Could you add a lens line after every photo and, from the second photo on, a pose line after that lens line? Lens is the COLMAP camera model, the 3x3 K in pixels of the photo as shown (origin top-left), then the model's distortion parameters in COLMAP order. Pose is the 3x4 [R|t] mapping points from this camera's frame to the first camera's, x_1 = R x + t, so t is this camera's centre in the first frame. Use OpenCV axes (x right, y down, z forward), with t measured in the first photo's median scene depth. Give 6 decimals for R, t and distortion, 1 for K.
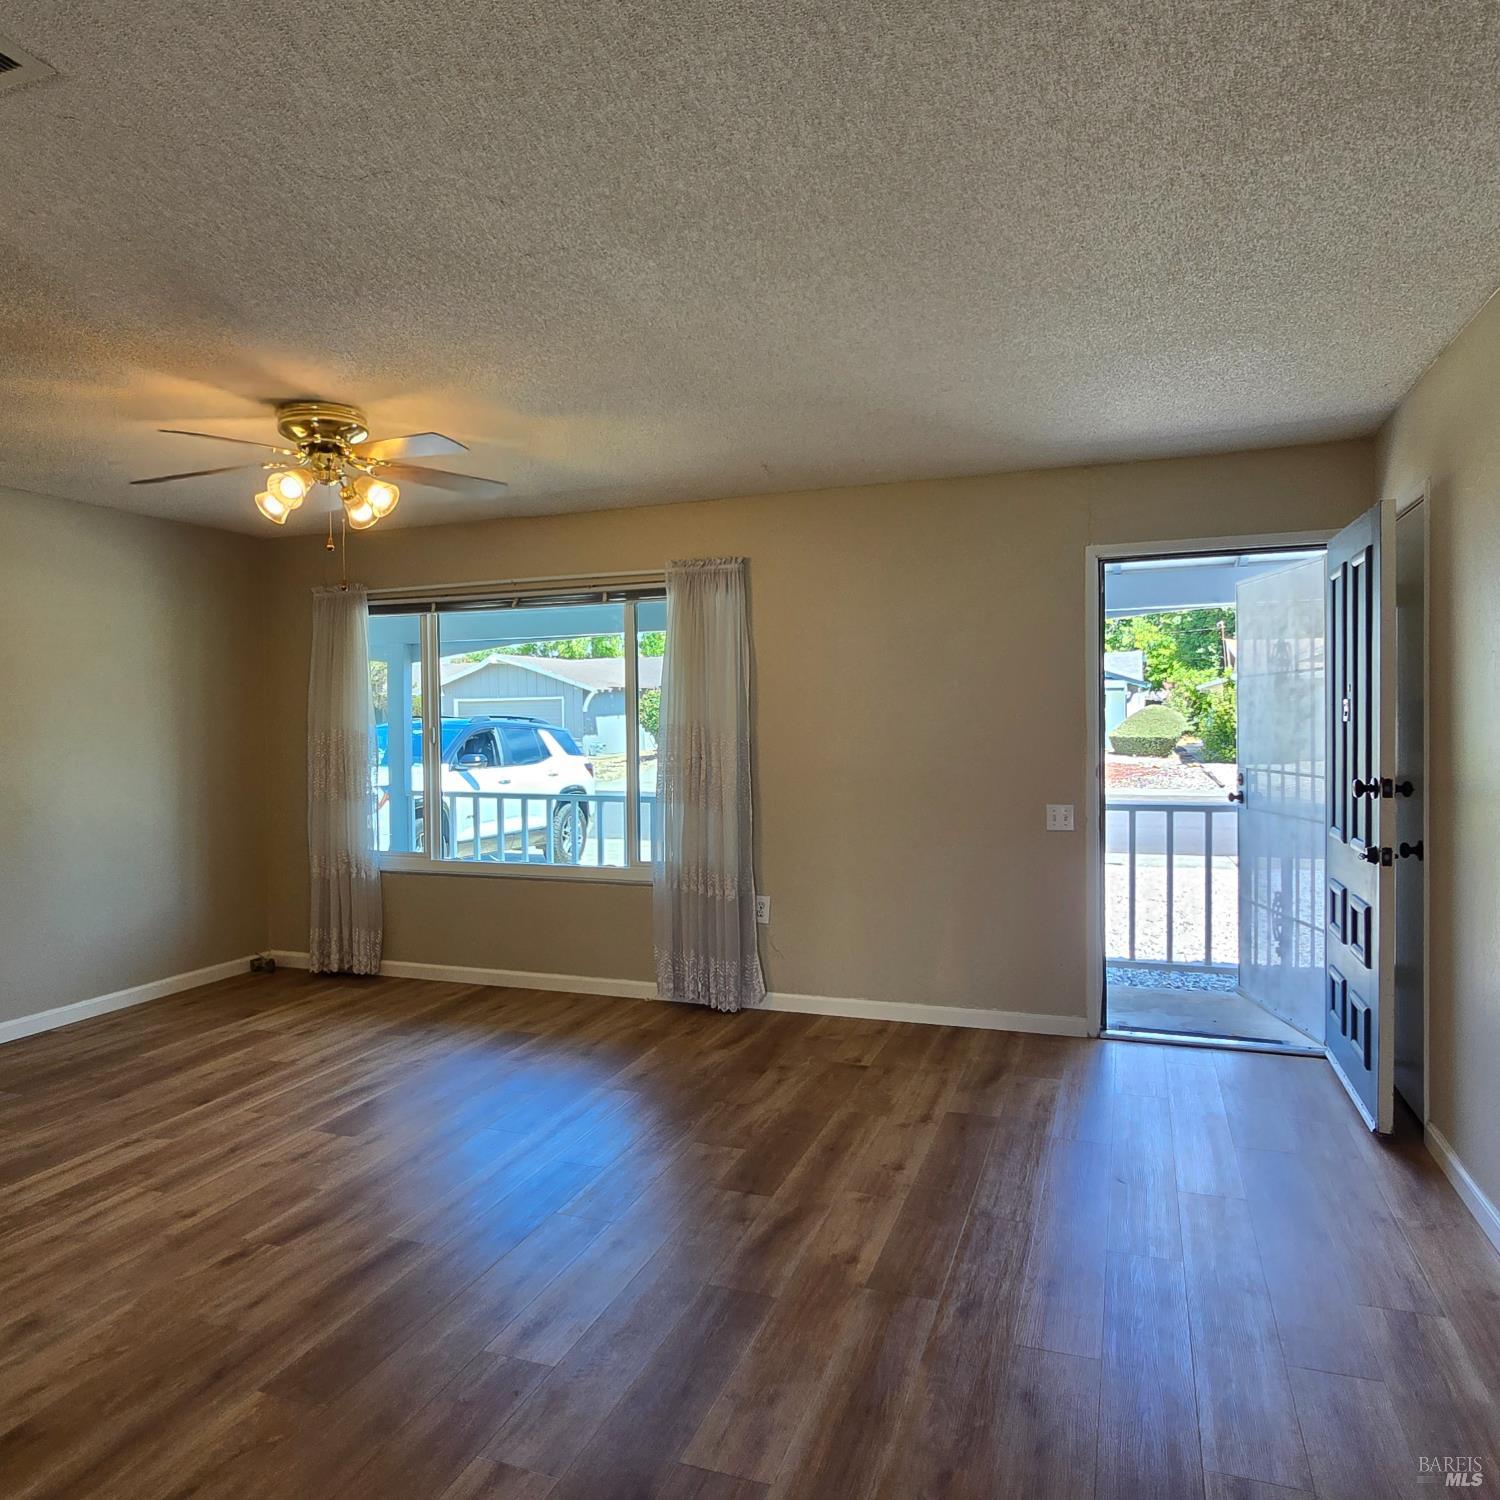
lens RADIAL K [[1060.4, 0, 724.2], [0, 1060.4, 737.6], [0, 0, 1]] dist [-0.005563, -0.001093]
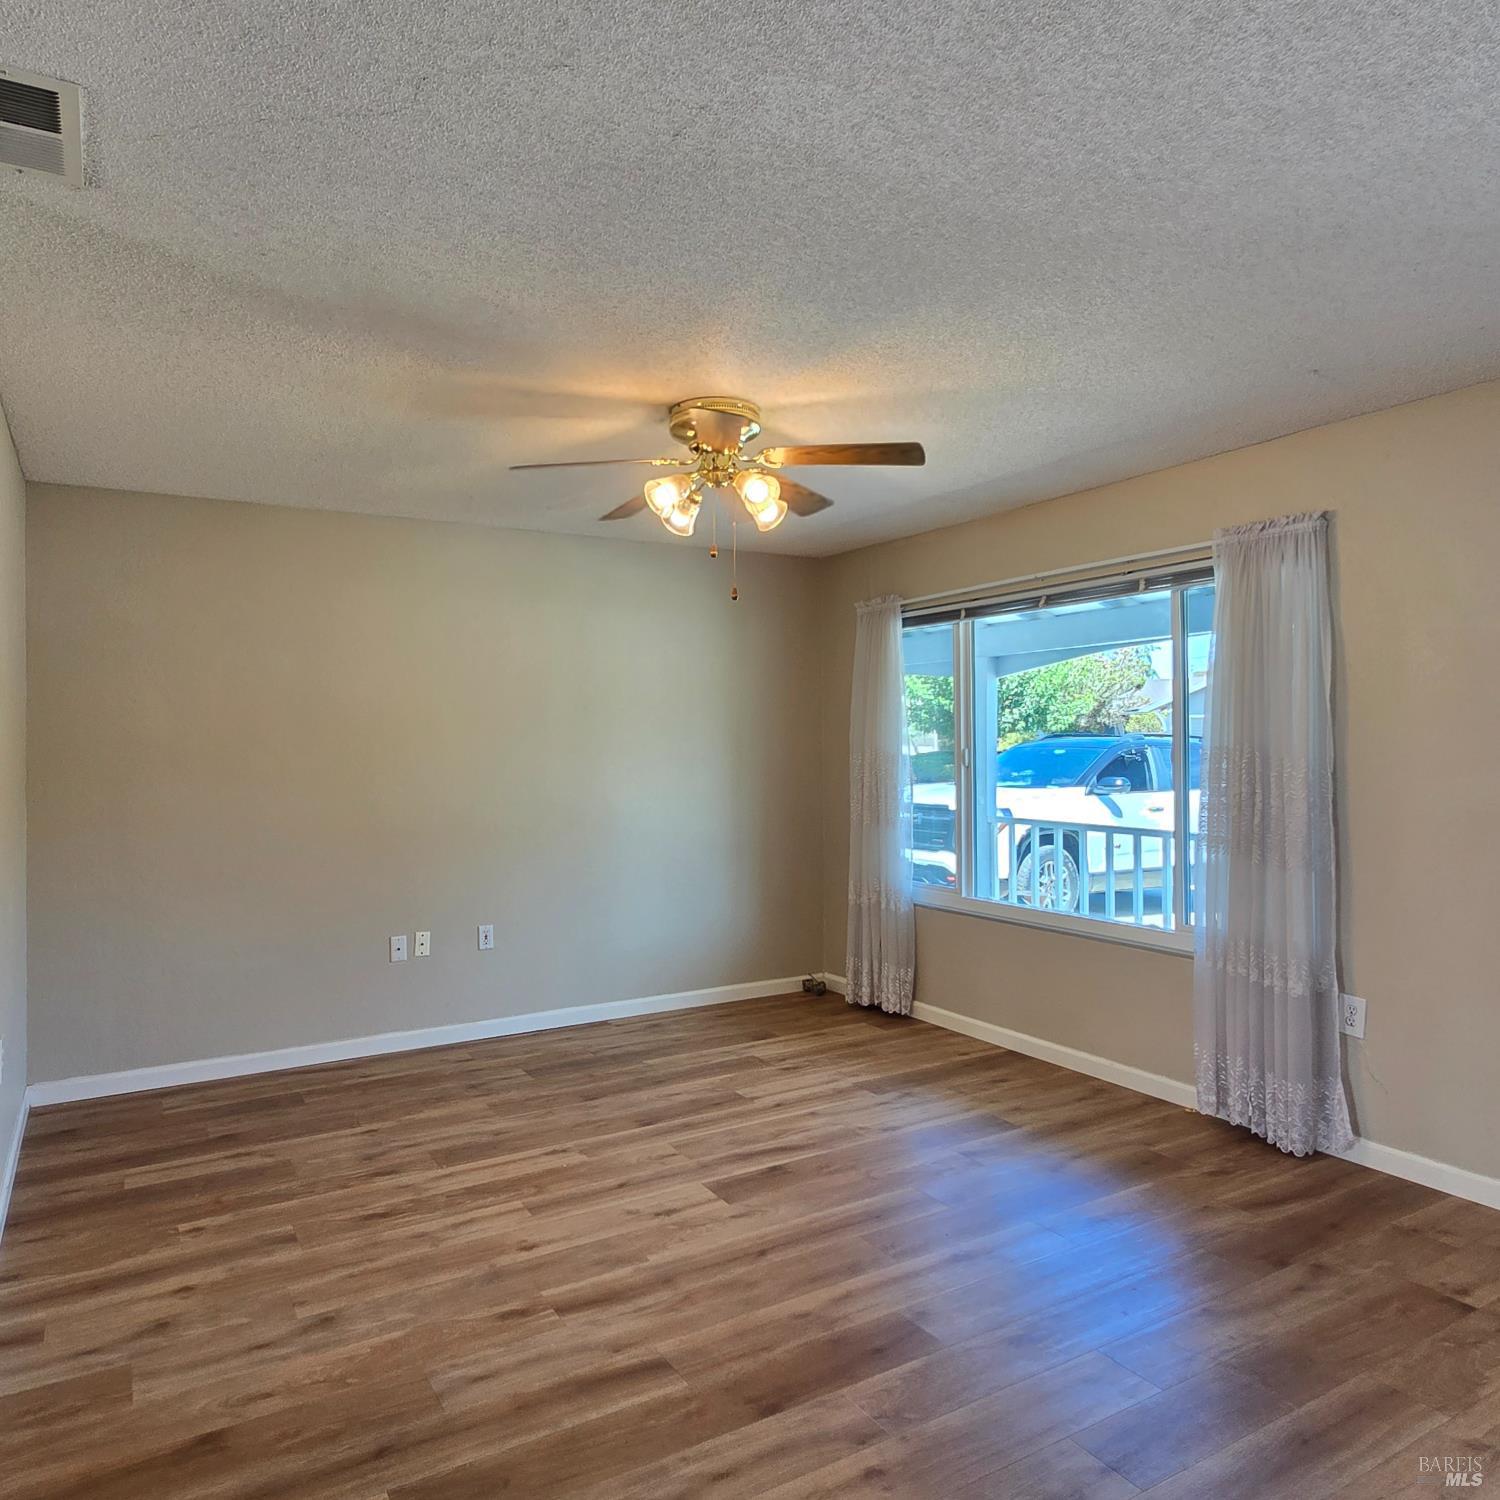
lens RADIAL K [[1060.4, 0, 724.2], [0, 1060.4, 737.6], [0, 0, 1]] dist [-0.005563, -0.001093]
pose [[0.778835, -0.000243, -0.627228, 0.151328], [-0.010428, 0.999857, -0.013336, -0.005575], [0.627142, 0.016927, 0.778721, 0.208082]]
